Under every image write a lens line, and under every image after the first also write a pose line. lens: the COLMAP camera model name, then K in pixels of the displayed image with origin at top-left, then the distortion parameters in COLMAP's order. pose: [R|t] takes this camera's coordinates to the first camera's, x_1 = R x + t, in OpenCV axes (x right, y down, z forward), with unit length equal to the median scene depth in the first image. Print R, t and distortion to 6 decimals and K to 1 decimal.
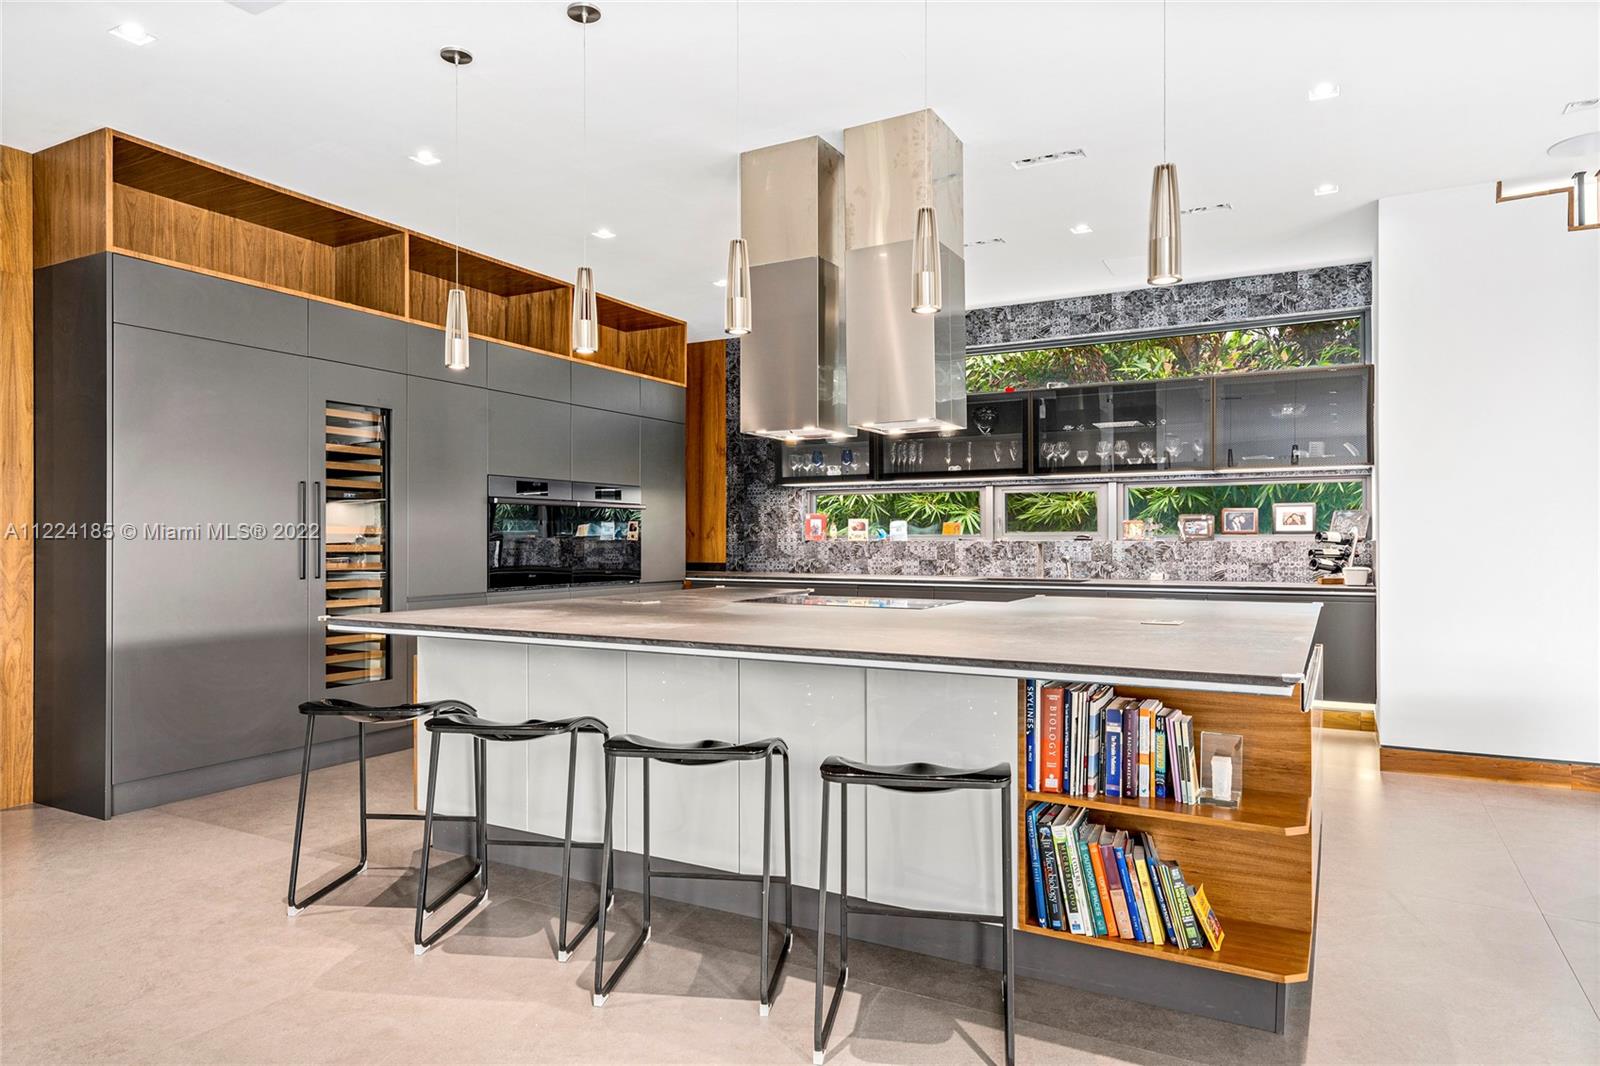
lens RADIAL K [[966.9, 0, 809.0], [0, 966.9, 537.3], [0, 0, 1]] dist [-0.001656, 0.001920]
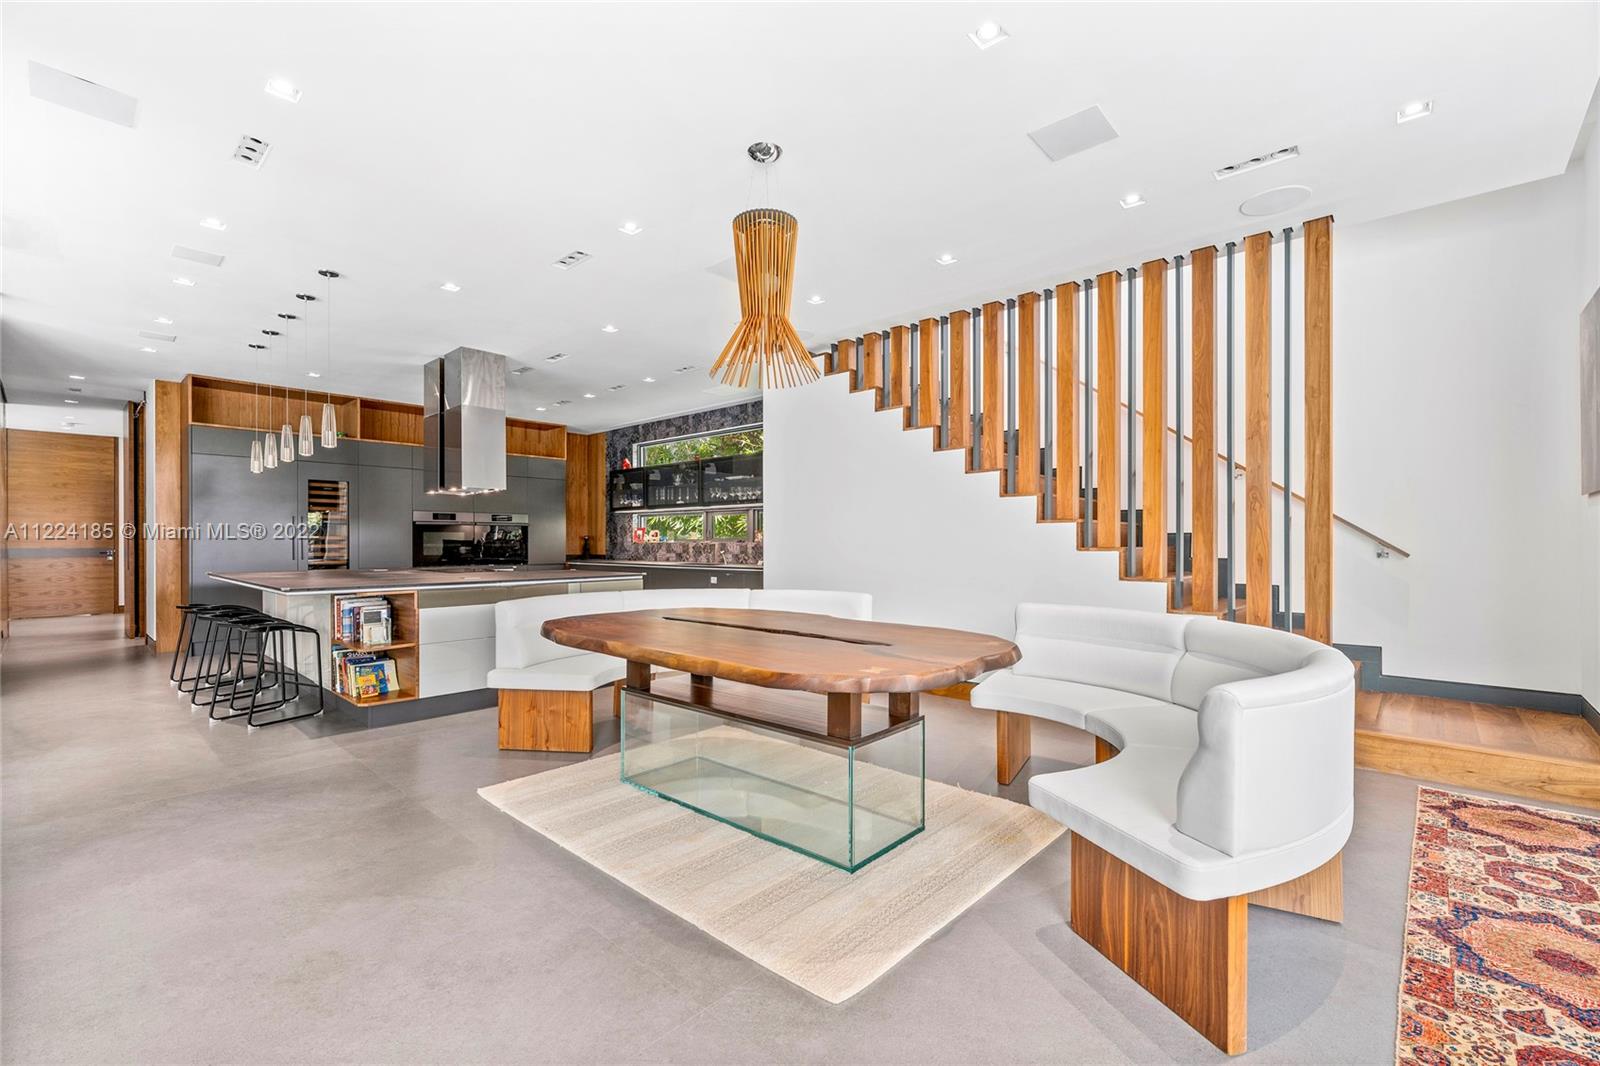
lens RADIAL K [[698.7, 0, 827.6], [0, 698.7, 542.2], [0, 0, 1]] dist [0.000224, 0.001626]
pose [[0.972501, 0.001271, -0.232896, 0.718685], [-0.001114, 0.999999, 0.000806, 0.001417], [0.232897, -0.000524, 0.972501, -0.202644]]
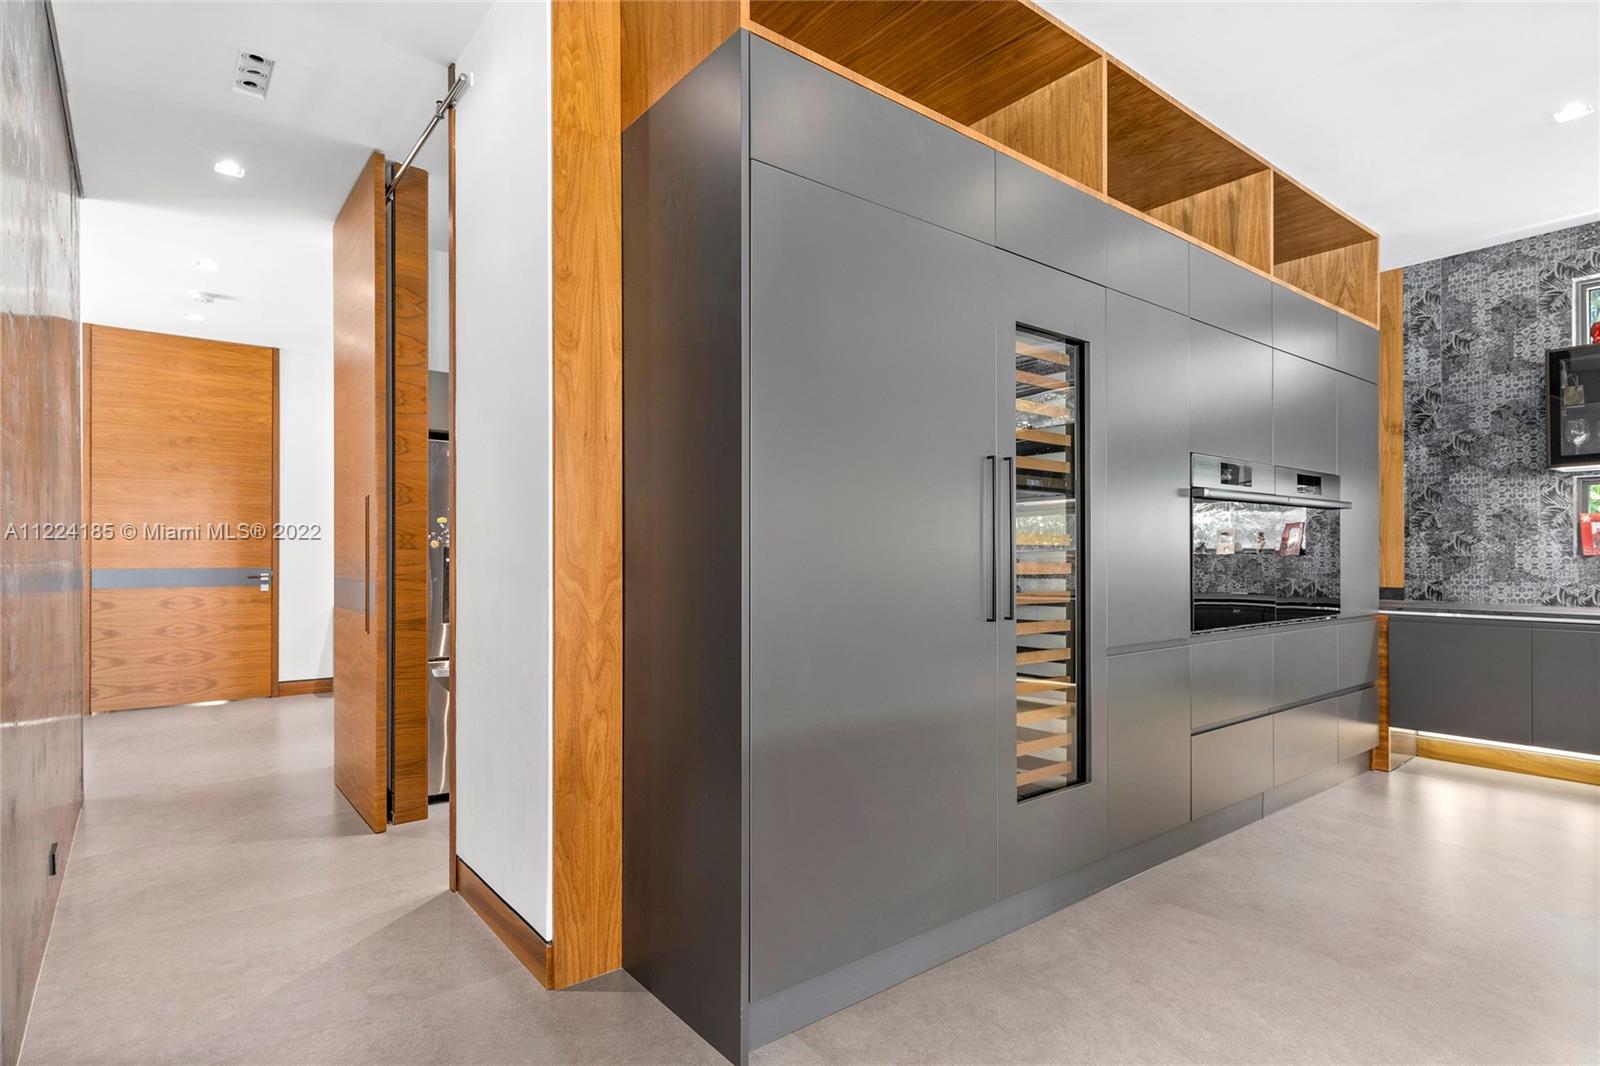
lens RADIAL K [[804.6, 0, 809.1], [0, 804.6, 549.7], [0, 0, 1]] dist [0.007168, -0.001500]
pose [[0.924059, -0.002115, -0.382243, -0.299683], [0.001356, 0.999997, -0.002254, -0.000066], [0.382247, 0.001564, 0.924059, 0.343619]]
